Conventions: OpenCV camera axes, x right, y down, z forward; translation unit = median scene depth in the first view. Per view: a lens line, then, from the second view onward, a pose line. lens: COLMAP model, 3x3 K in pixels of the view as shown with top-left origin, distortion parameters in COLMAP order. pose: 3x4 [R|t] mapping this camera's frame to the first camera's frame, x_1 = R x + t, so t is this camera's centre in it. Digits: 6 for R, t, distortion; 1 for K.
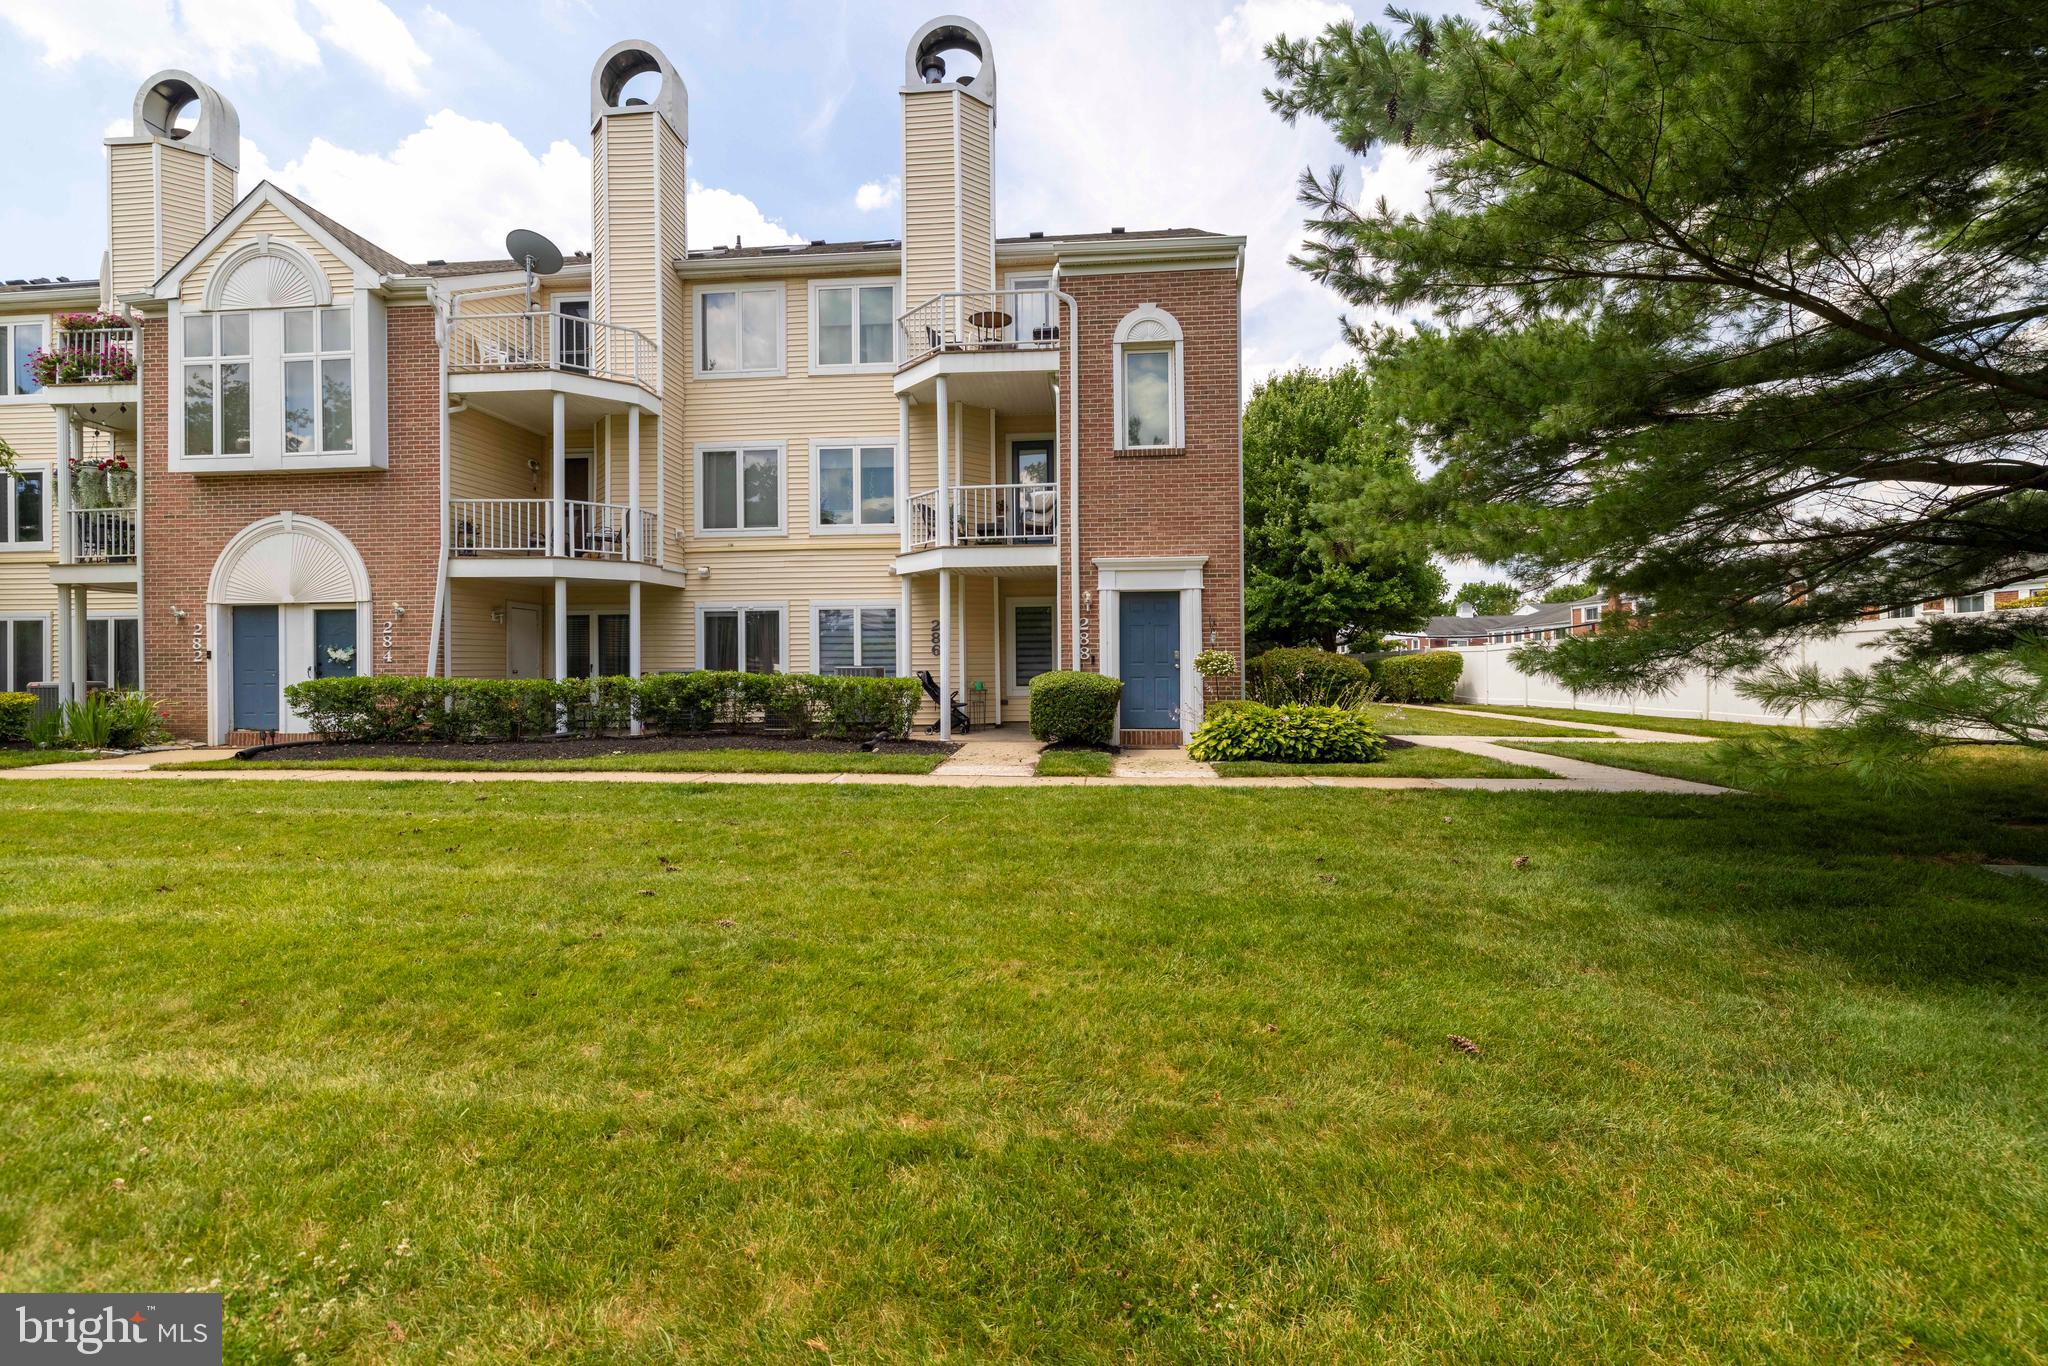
lens RADIAL K [[908.5, 0, 1014.0], [0, 908.5, 660.0], [0, 0, 1]] dist [-0.001363, -0.000059]
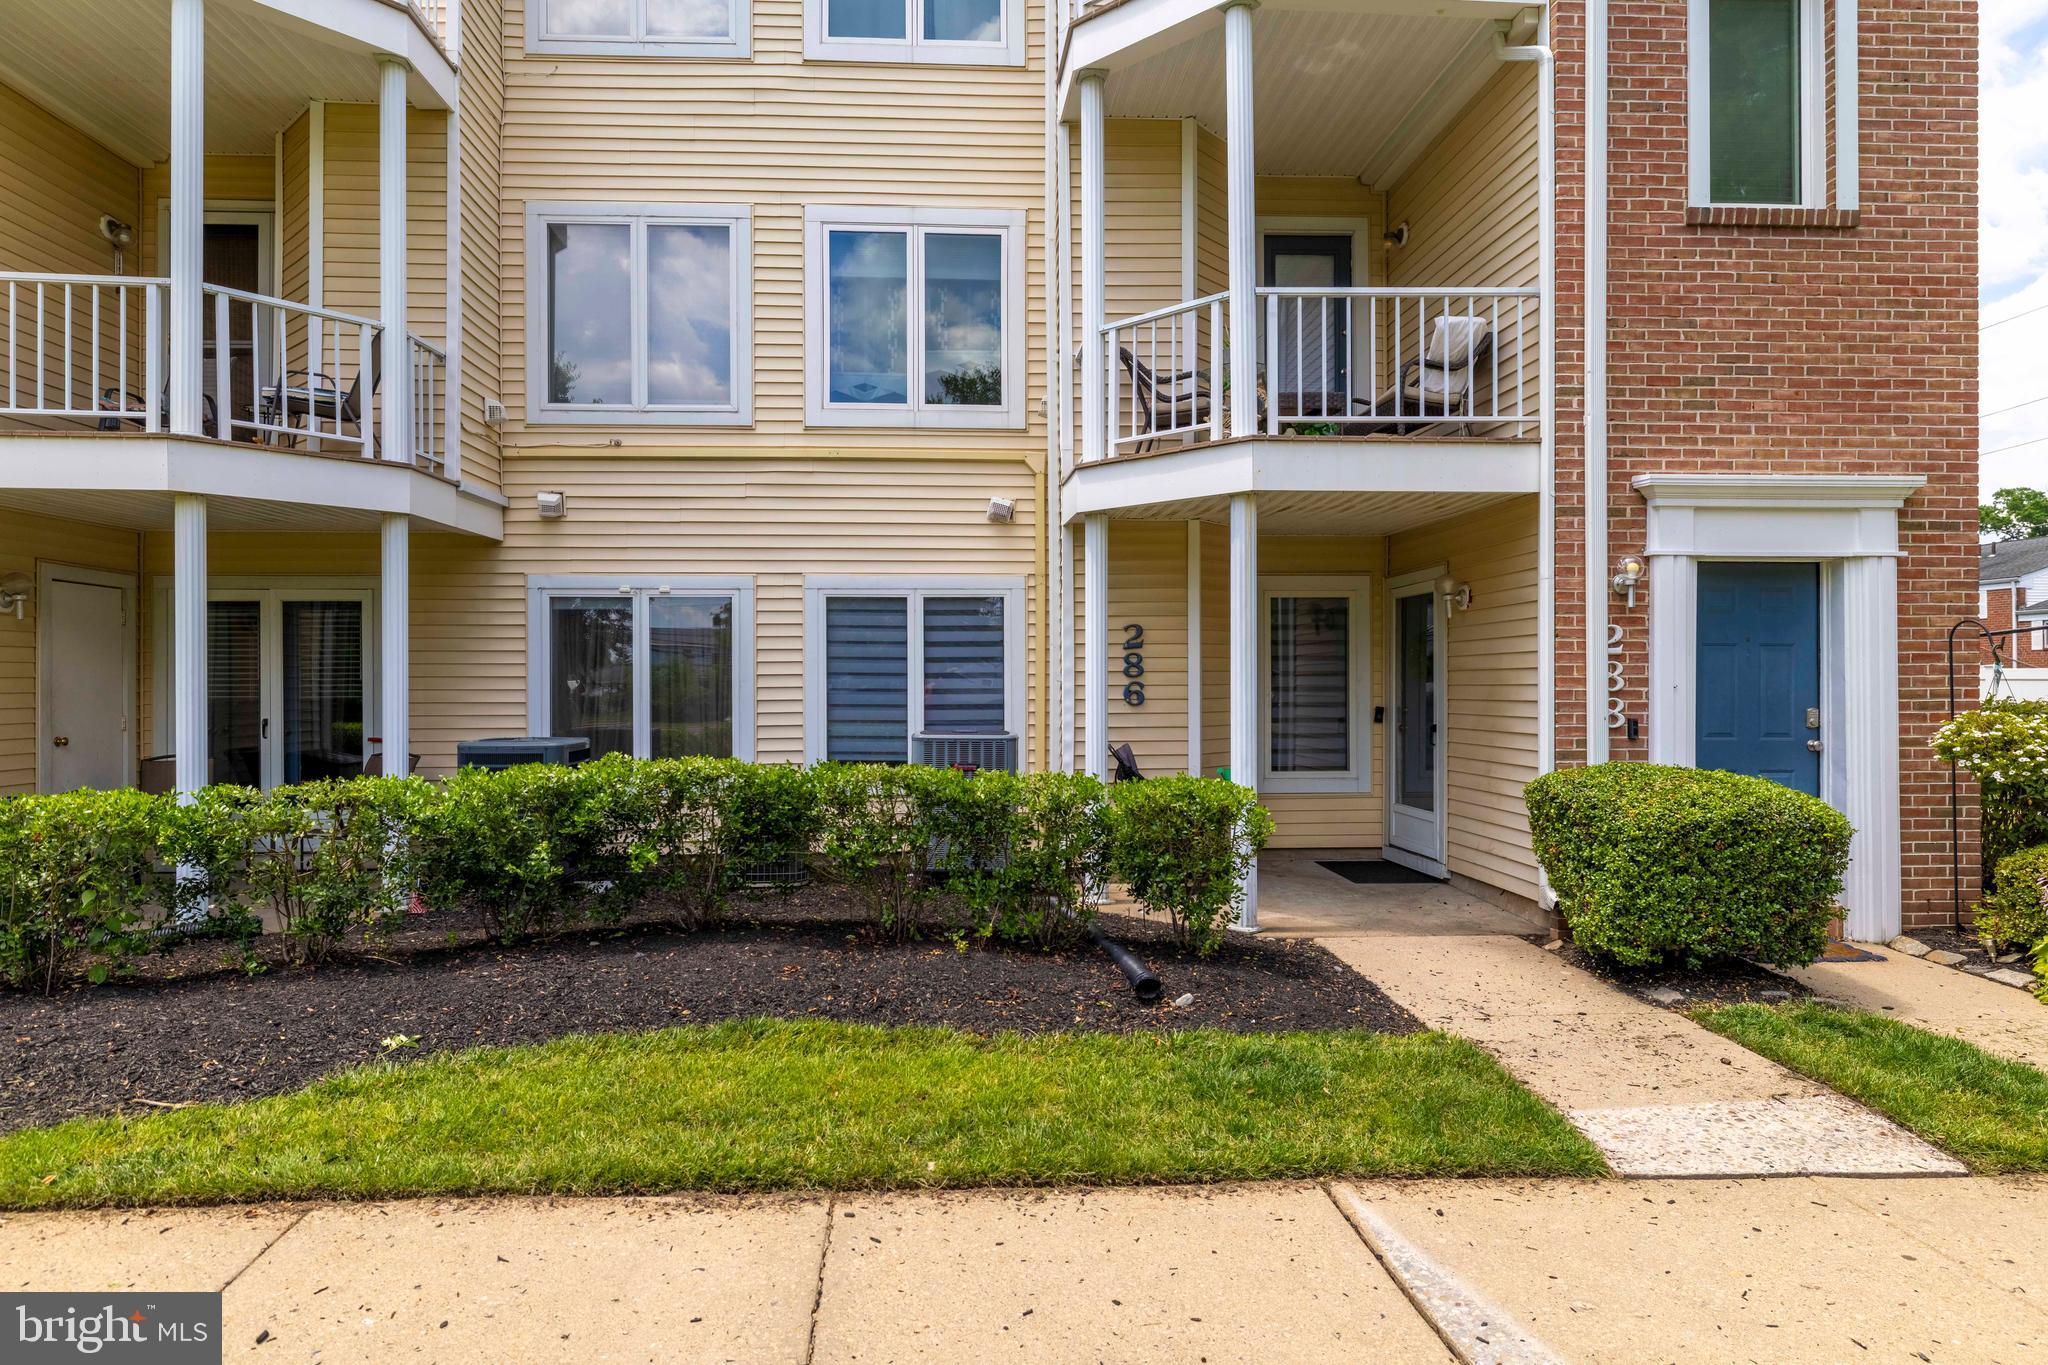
lens RADIAL K [[1238.0, 0, 1024.0], [0, 1238.0, 682.5], [0, 0, 1]] dist [0.000994, -0.001859]
pose [[0.990943, 0.006636, 0.134122, -0.228070], [-0.007265, 0.999965, 0.004201, -0.019340], [-0.134090, -0.005137, 0.990956, 0.450752]]
